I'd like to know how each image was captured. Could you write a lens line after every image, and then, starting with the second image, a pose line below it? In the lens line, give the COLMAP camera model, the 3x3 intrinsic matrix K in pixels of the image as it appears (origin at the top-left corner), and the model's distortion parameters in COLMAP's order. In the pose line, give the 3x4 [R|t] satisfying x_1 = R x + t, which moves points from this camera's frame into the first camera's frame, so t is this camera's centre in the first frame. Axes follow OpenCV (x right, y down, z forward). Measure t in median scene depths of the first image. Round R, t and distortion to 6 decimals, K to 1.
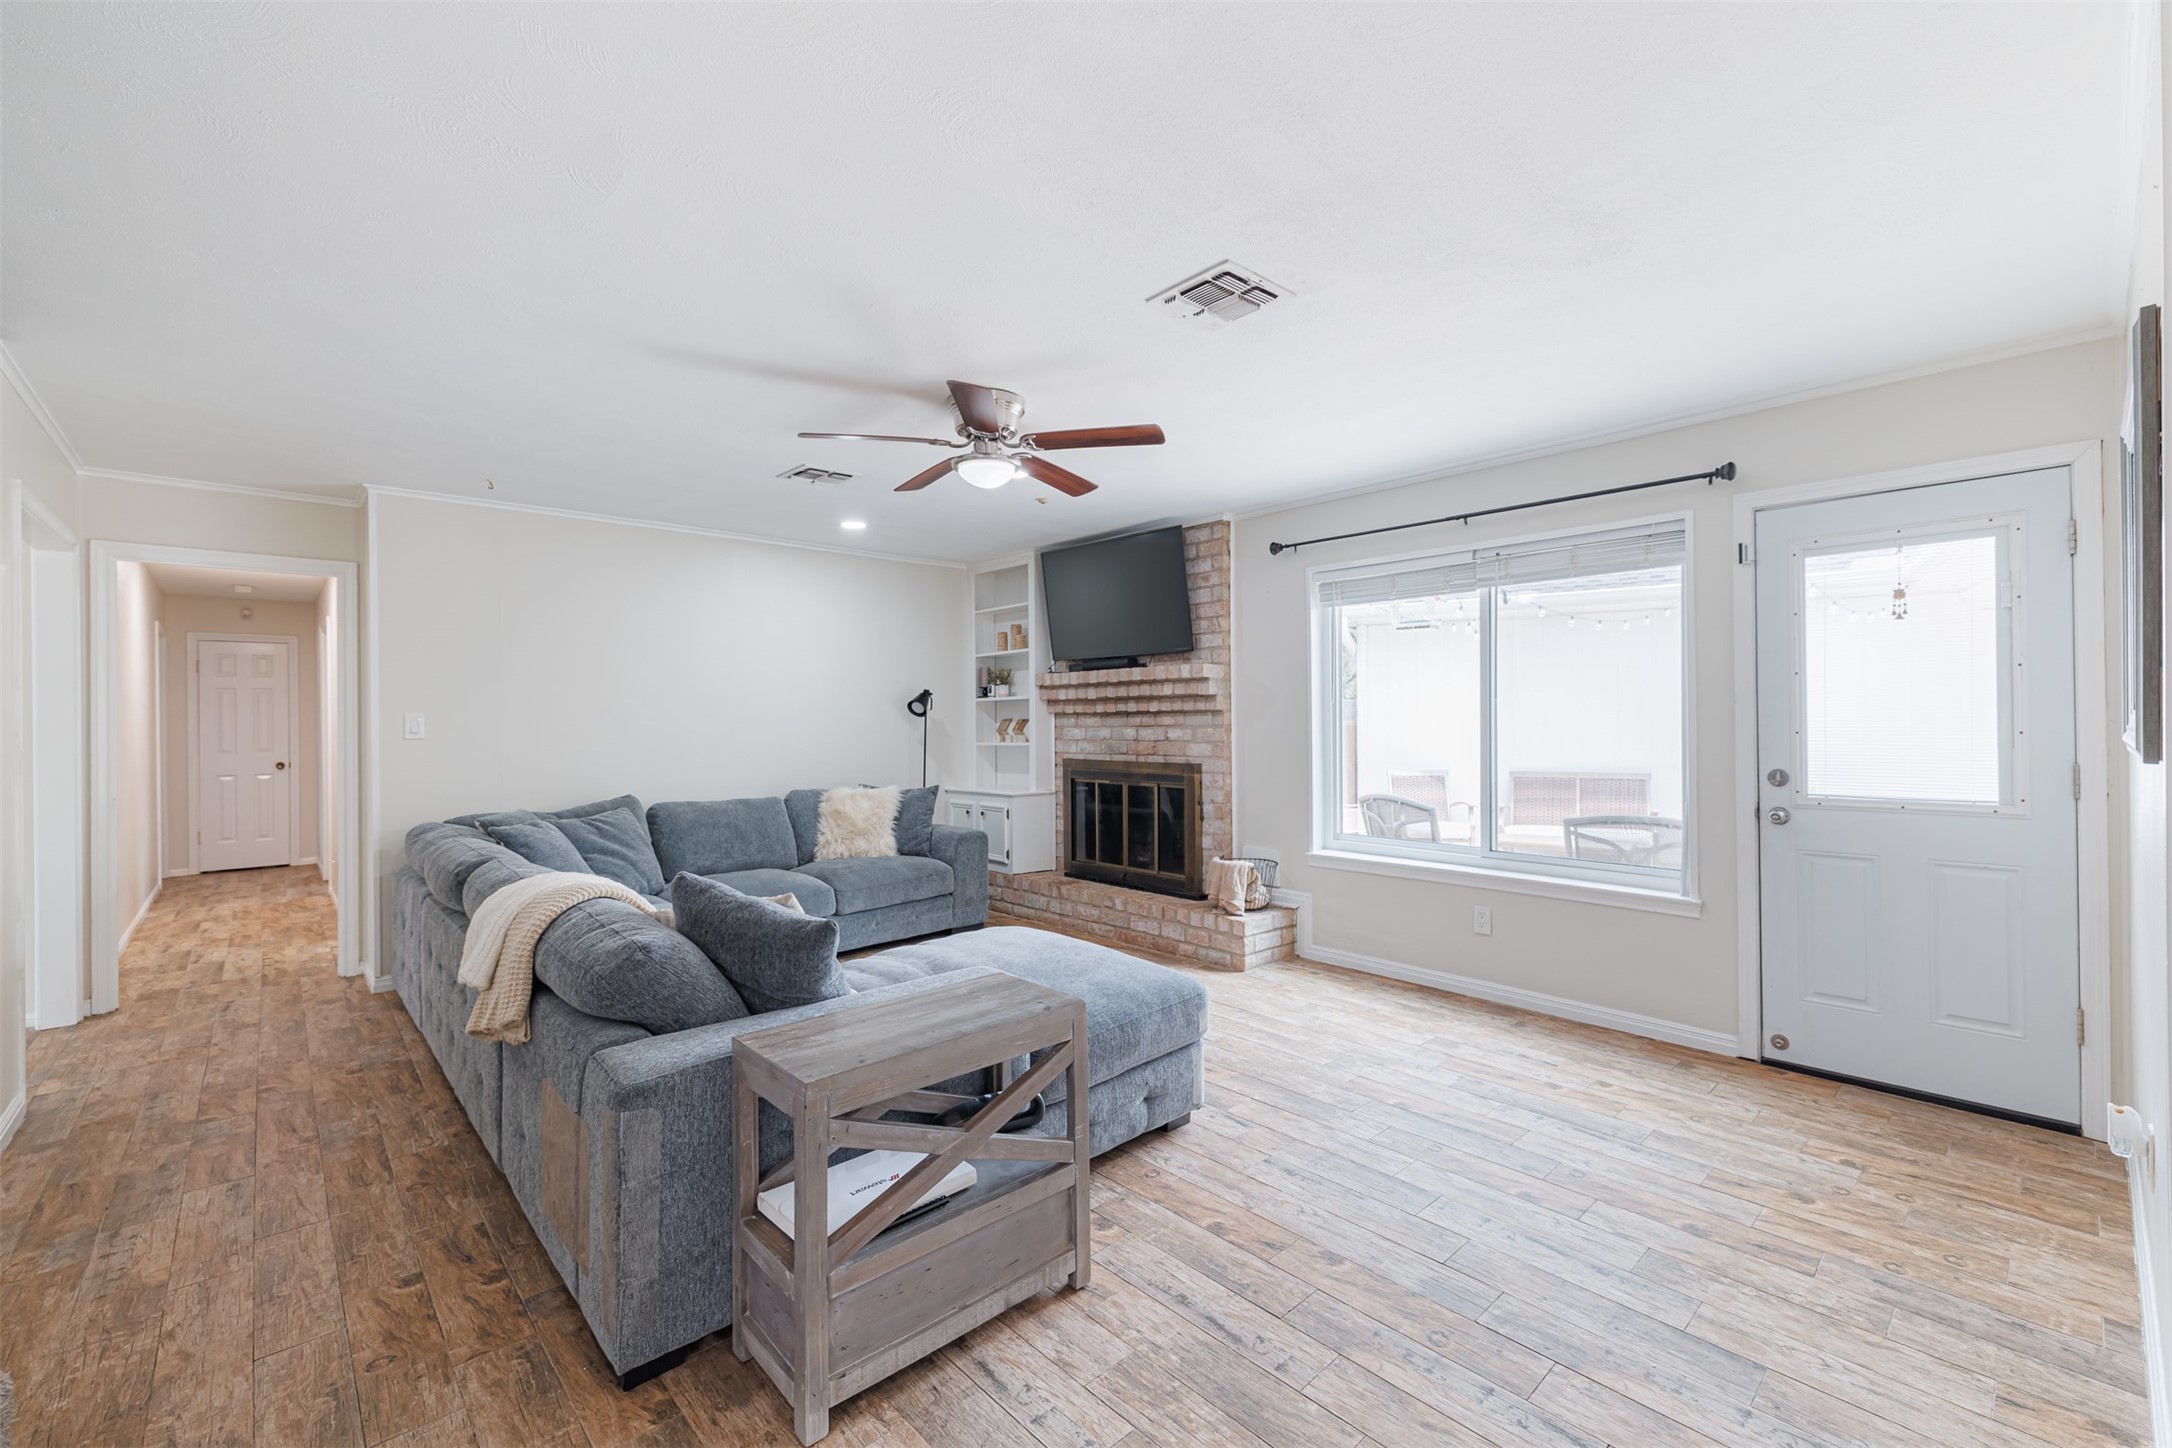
lens RADIAL K [[898.5, 0, 1092.1], [0, 898.5, 719.9], [0, 0, 1]] dist [0.010336, -0.004066]
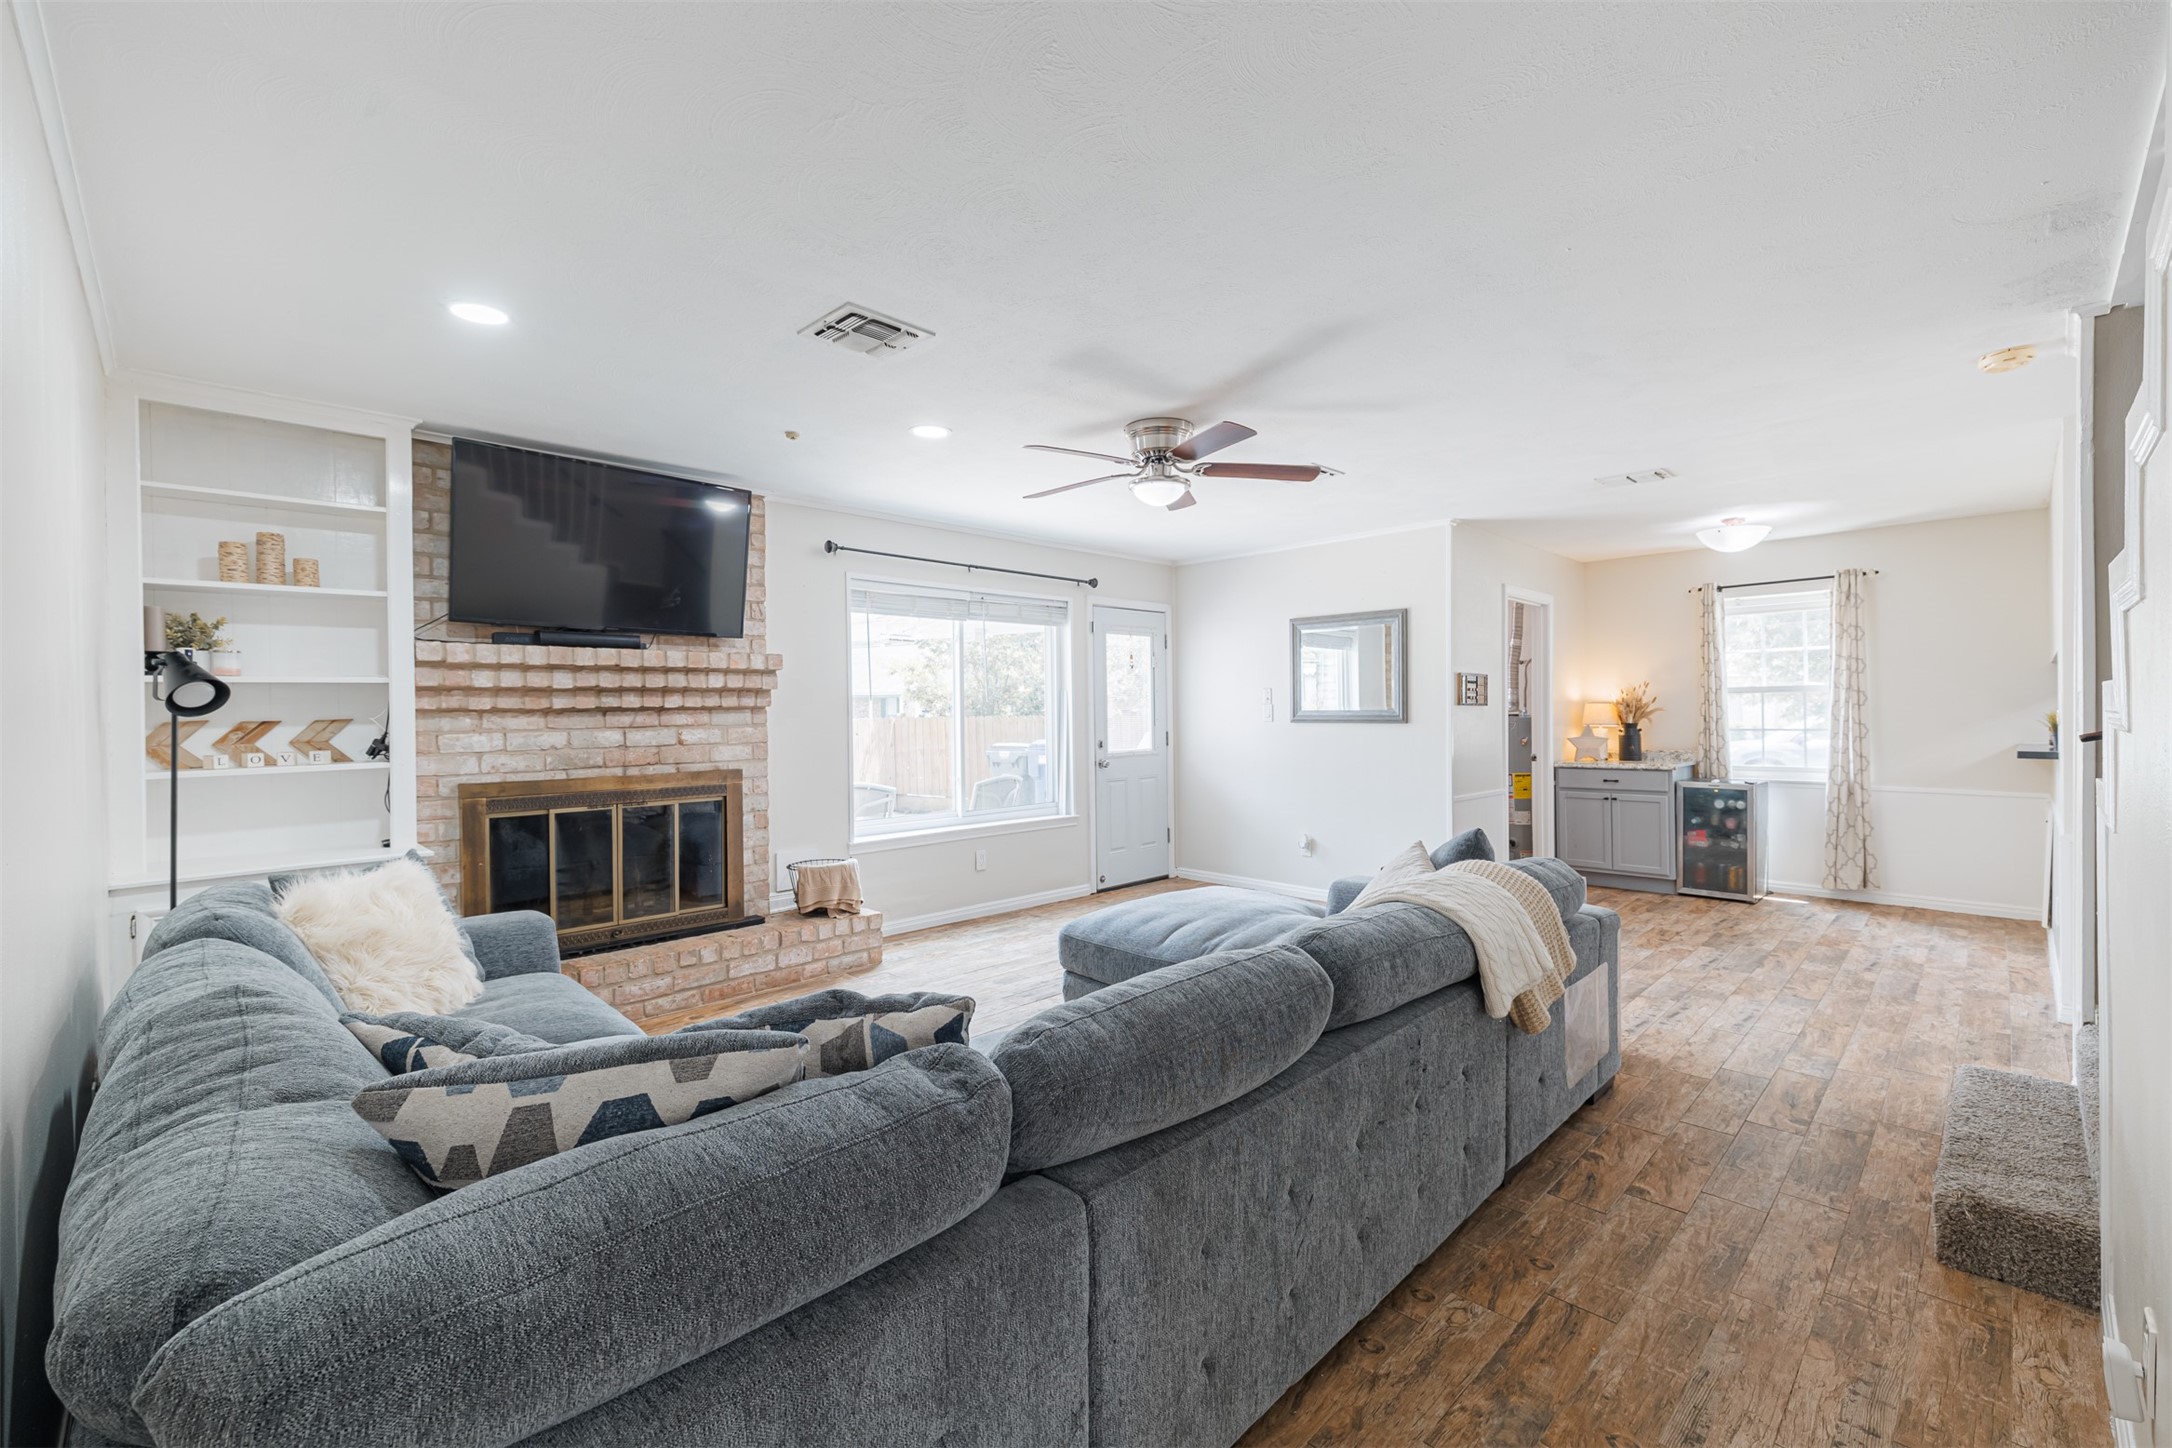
lens RADIAL K [[898.5, 0, 1084.6], [0, 898.5, 718.2], [0, 0, 1]] dist [0.010336, -0.004066]
pose [[-0.022718, -0.004235, 0.999733, -0.758354], [0.009502, 0.999945, 0.004452, -0.000583], [-0.999697, 0.009600, -0.022676, 0.692238]]
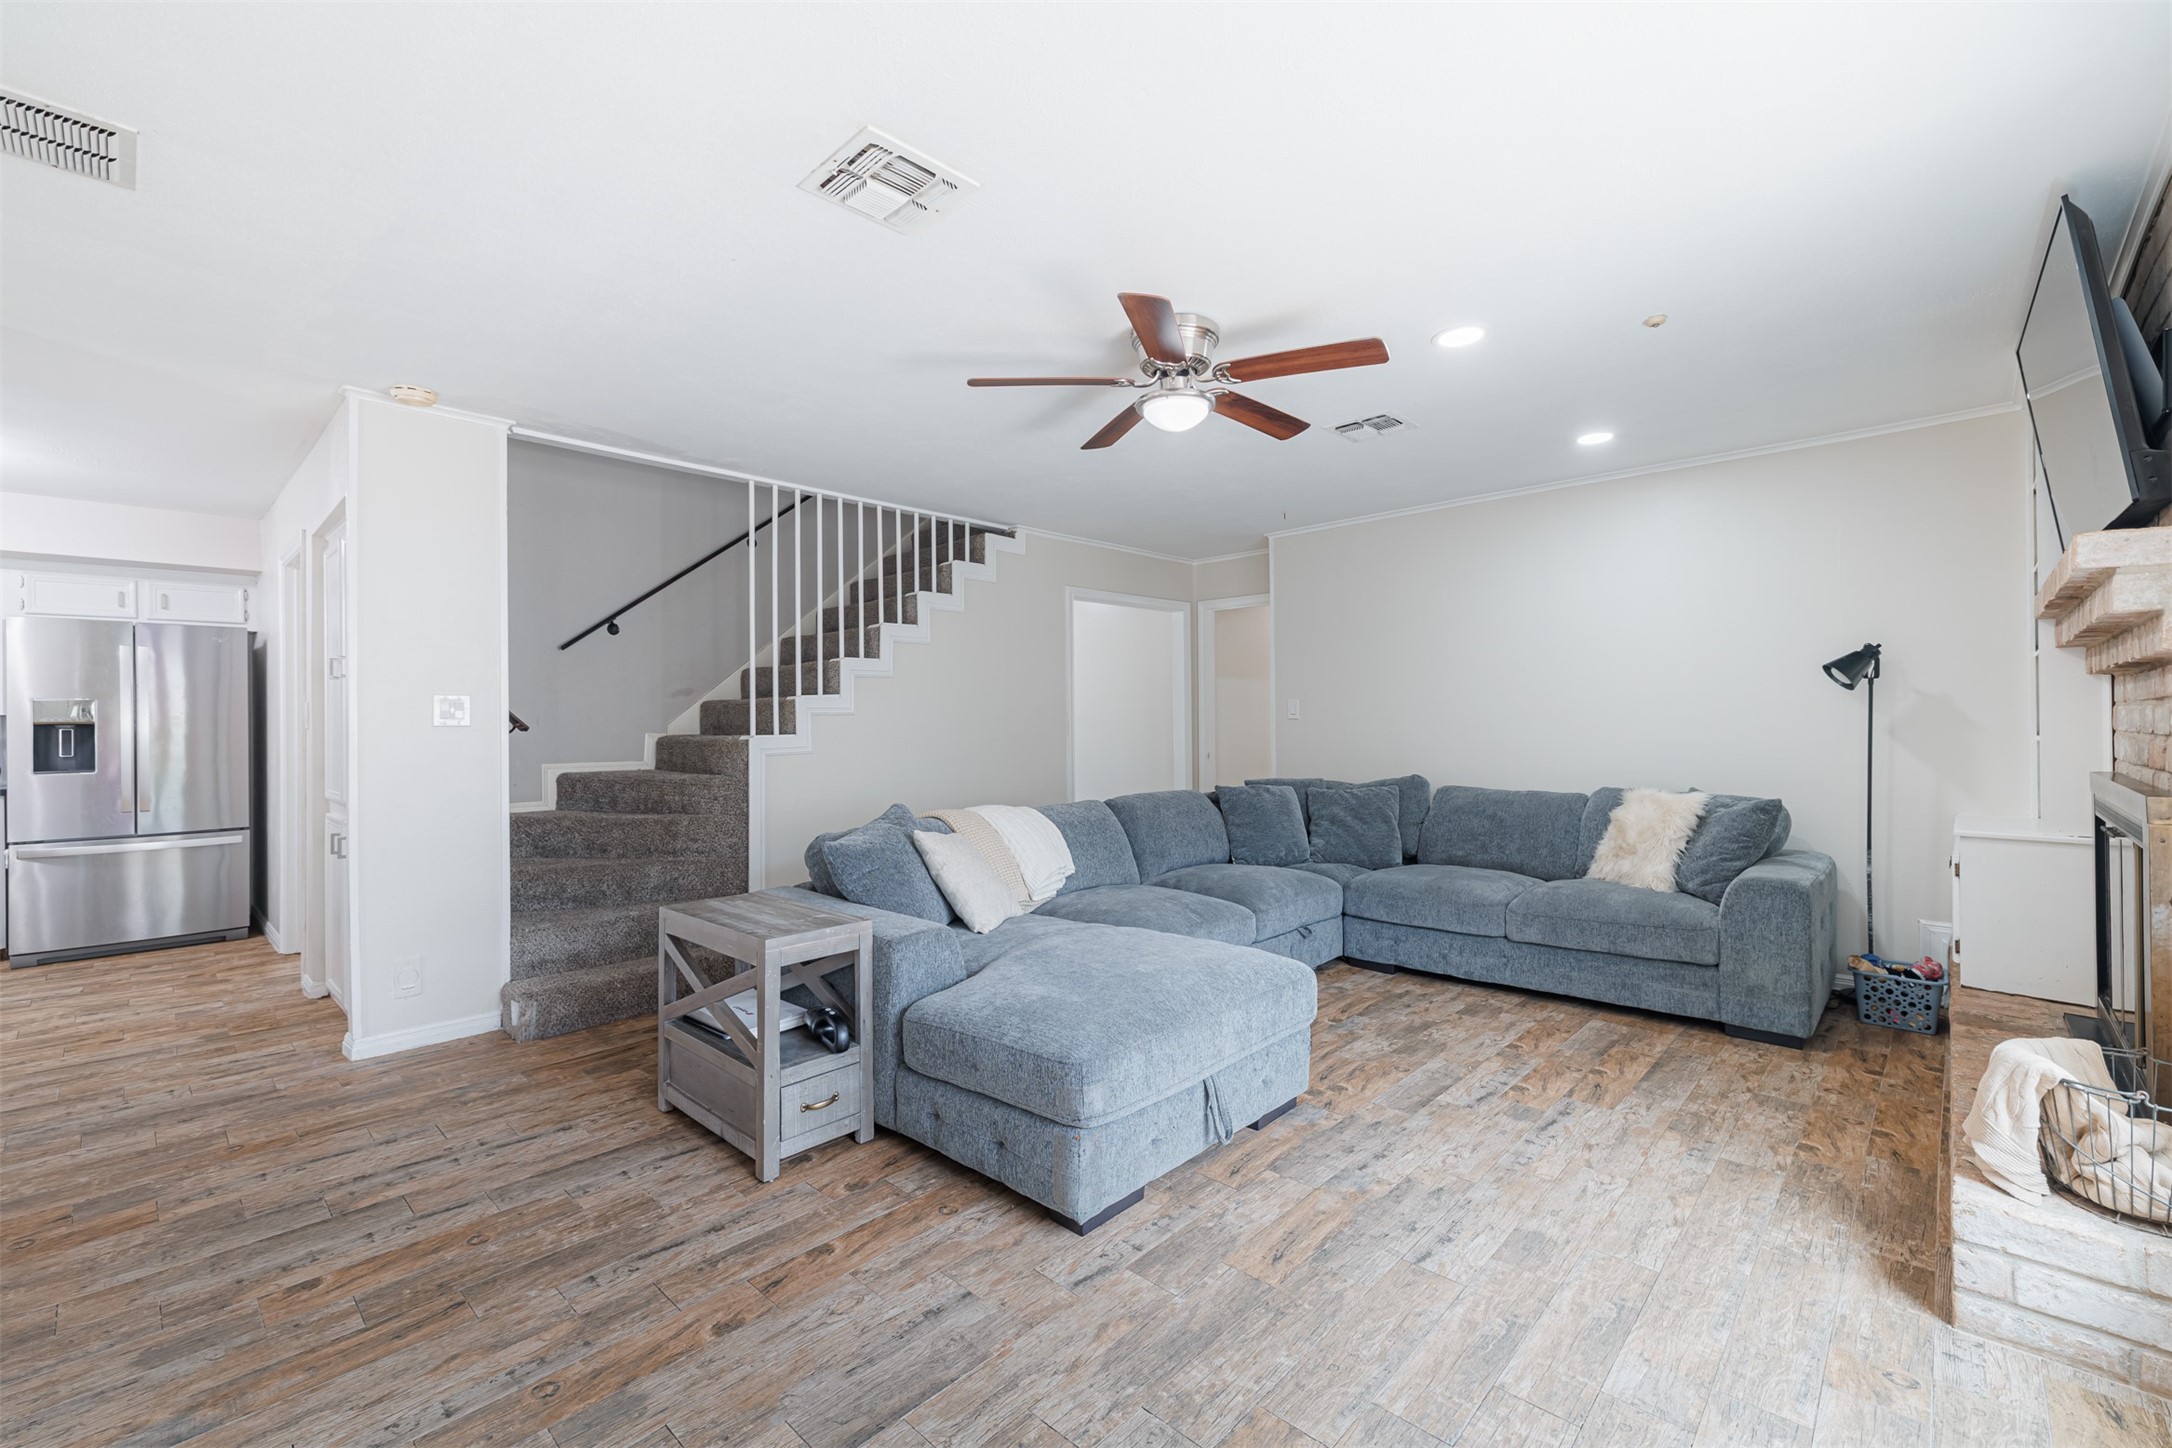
lens RADIAL K [[898.5, 0, 1083.2], [0, 898.5, 714.2], [0, 0, 1]] dist [0.010336, -0.004066]
pose [[0.076032, -0.002101, -0.997103, 0.458634], [0.007531, 0.999970, -0.001533, 0.010450], [0.997077, -0.007392, 0.076046, 0.513157]]
